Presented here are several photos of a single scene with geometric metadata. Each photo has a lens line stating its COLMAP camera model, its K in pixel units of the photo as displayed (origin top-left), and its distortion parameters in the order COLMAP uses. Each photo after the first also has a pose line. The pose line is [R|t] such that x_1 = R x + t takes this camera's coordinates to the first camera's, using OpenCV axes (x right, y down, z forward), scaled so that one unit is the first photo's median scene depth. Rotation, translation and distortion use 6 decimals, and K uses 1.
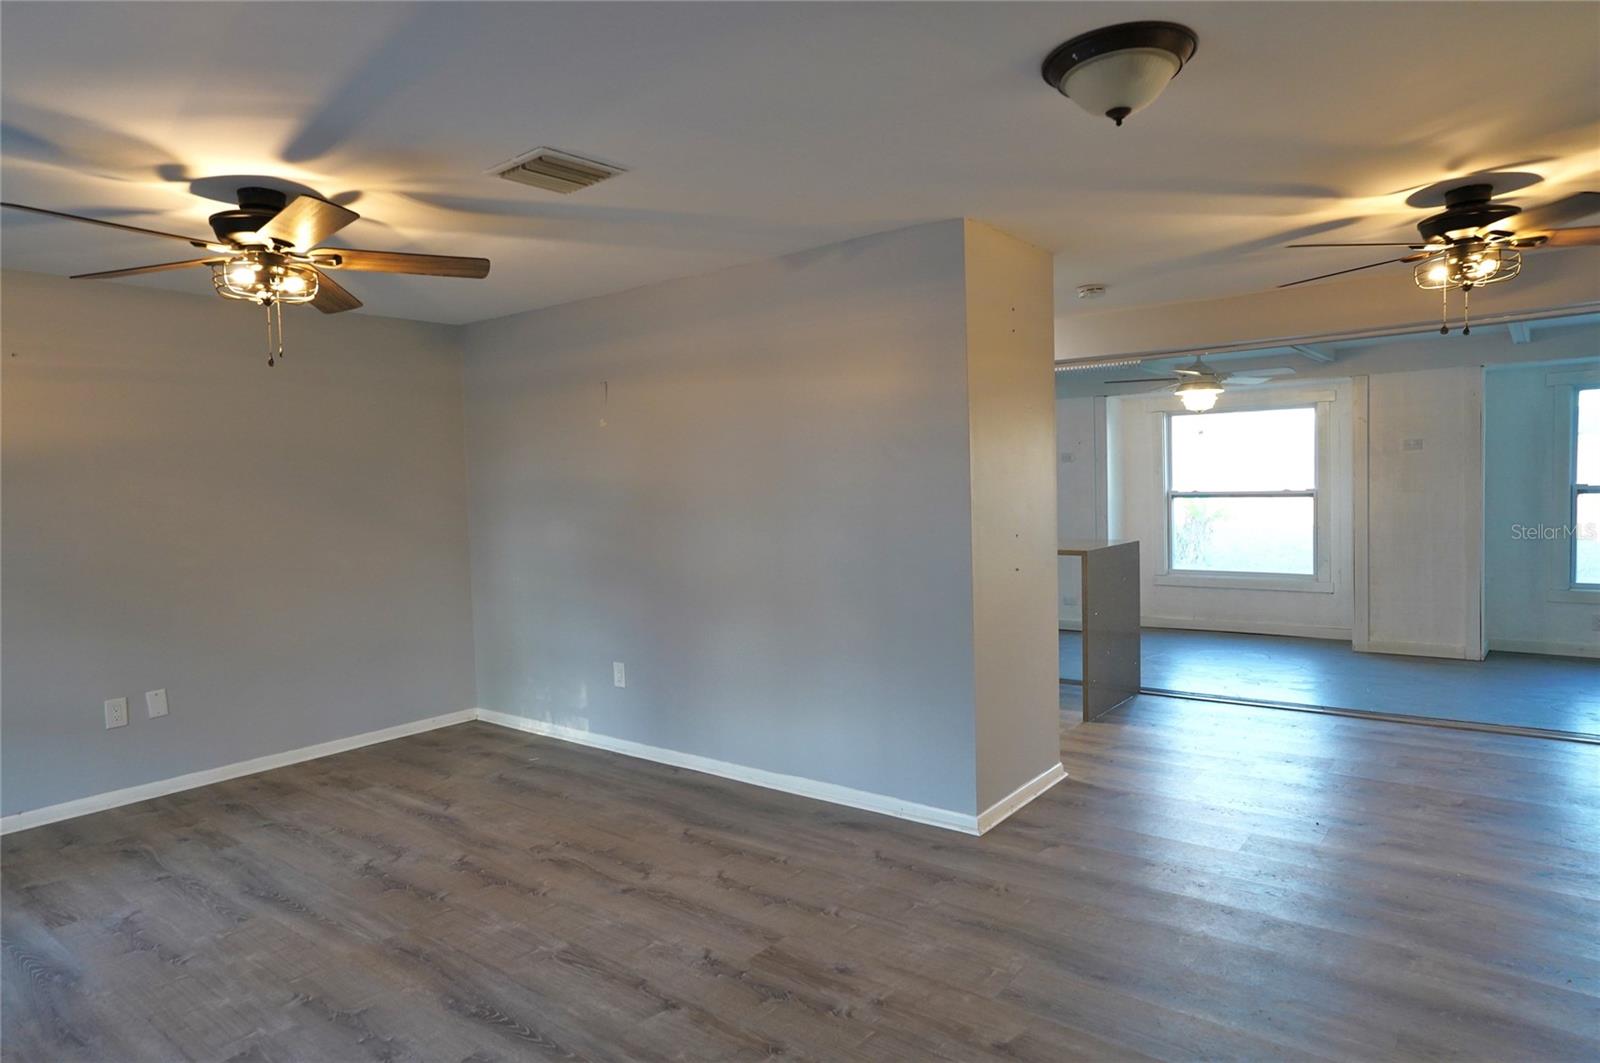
lens RADIAL K [[953.0, 0, 798.1], [0, 953.0, 535.3], [0, 0, 1]] dist [-0.023879, 0.009077]
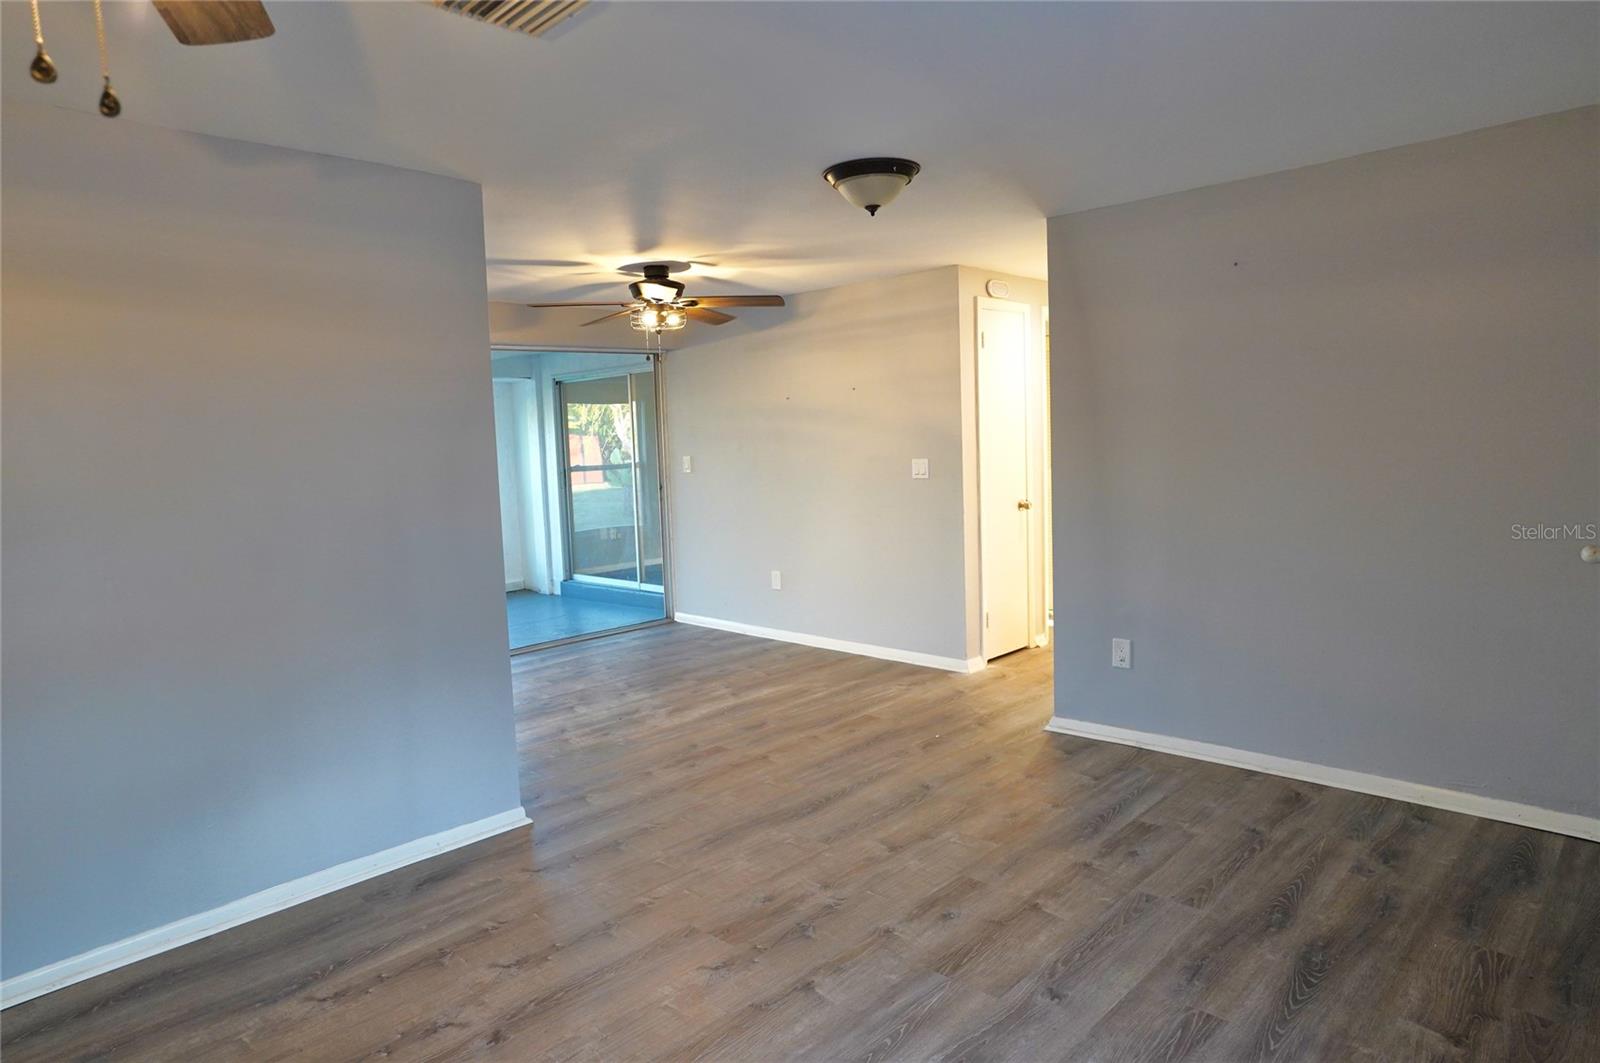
lens RADIAL K [[953.0, 0, 800.5], [0, 953.0, 524.4], [0, 0, 1]] dist [-0.023879, 0.009077]
pose [[0.098917, -0.067660, 0.992793, -0.816218], [0.090281, 0.994181, 0.058759, -0.025028], [-0.990992, 0.083818, 0.104450, 0.660656]]
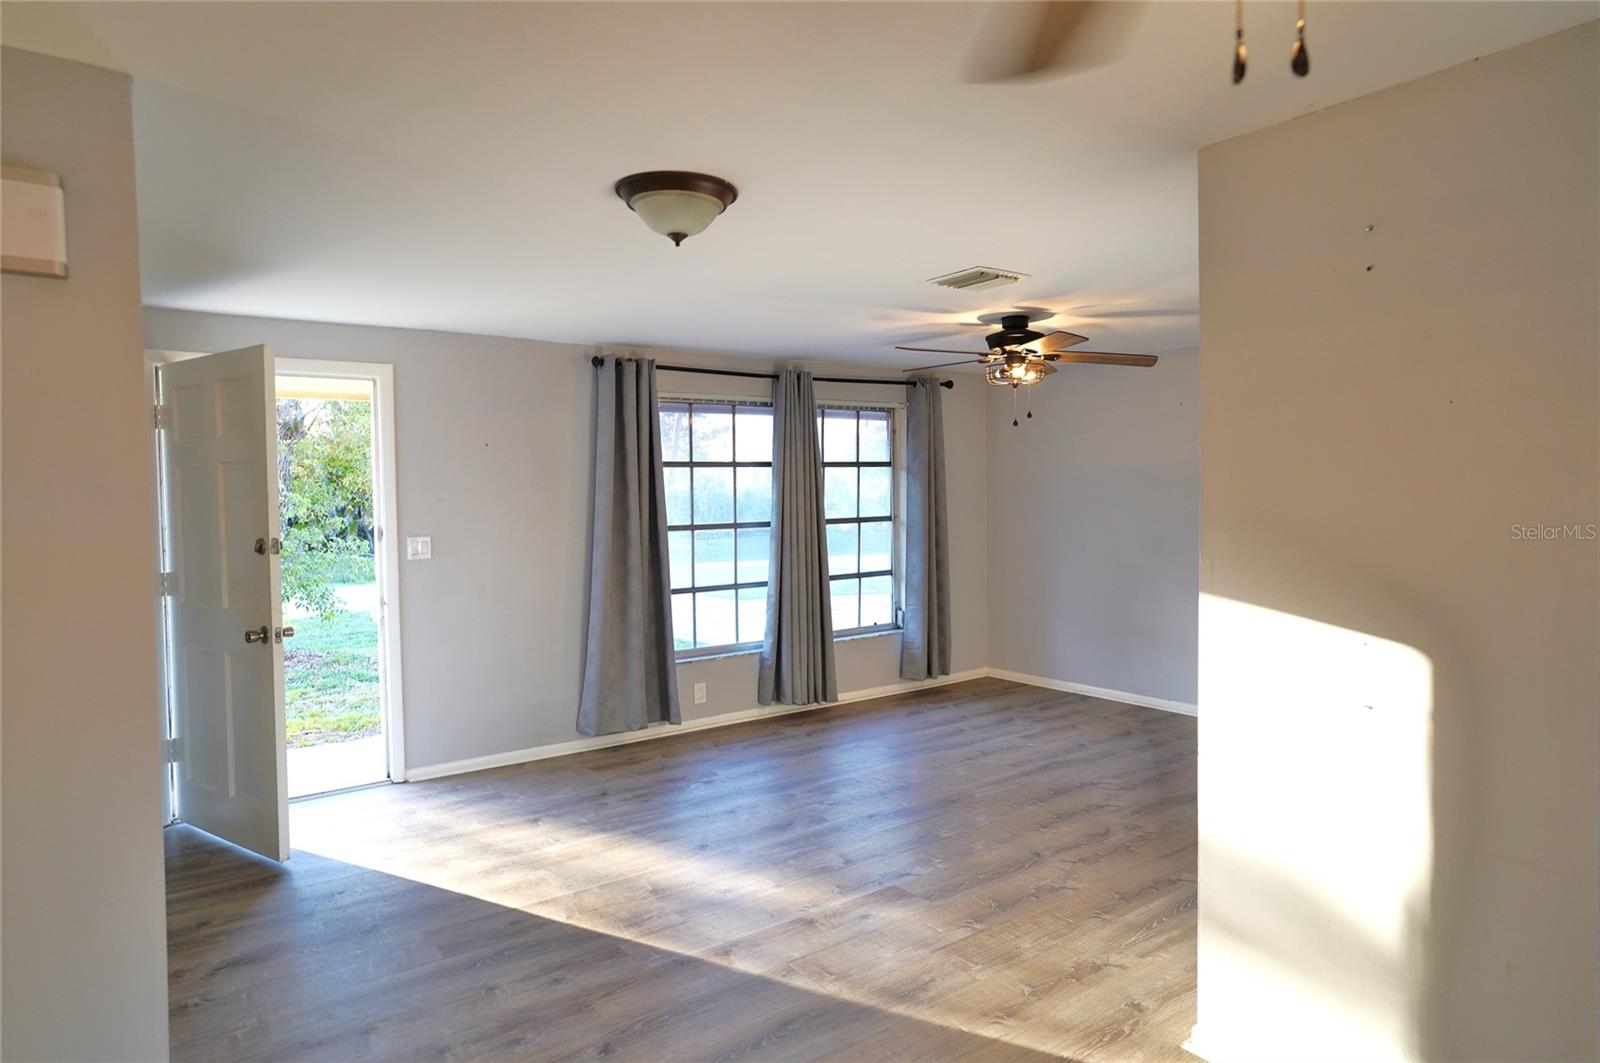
lens RADIAL K [[953.0, 0, 796.0], [0, 953.0, 528.5], [0, 0, 1]] dist [-0.023879, 0.009077]
pose [[-0.274402, 0.070966, -0.958993, 0.997315], [-0.031755, 0.996060, 0.082796, -0.118967], [0.961091, 0.053173, -0.271067, 0.994357]]
